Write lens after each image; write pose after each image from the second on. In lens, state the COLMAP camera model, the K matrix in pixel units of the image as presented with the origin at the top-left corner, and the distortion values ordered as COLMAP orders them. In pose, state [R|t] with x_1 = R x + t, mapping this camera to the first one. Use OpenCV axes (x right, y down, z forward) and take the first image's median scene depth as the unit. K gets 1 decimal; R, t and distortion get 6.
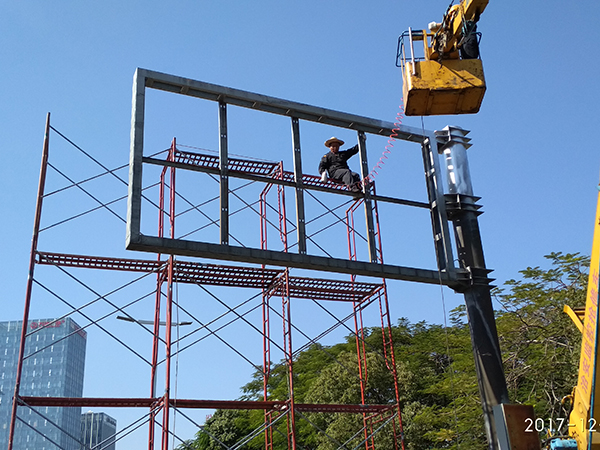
lens RADIAL K [[710.7, 0, 300.0], [0, 710.7, 225.0], [0, 0, 1]] dist [0.120714, -0.003244]
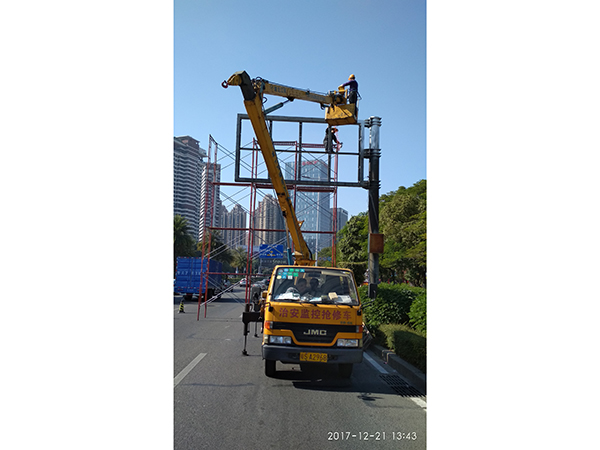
lens RADIAL K [[395.4, 0, 300.6], [0, 395.4, 248.2], [0, 0, 1]] dist [0.001822, -0.000727]
pose [[0.937116, 0.051427, -0.345209, 0.511659], [0.071548, 0.939773, 0.334226, -0.203885], [0.341607, -0.337908, 0.876997, -0.395772]]
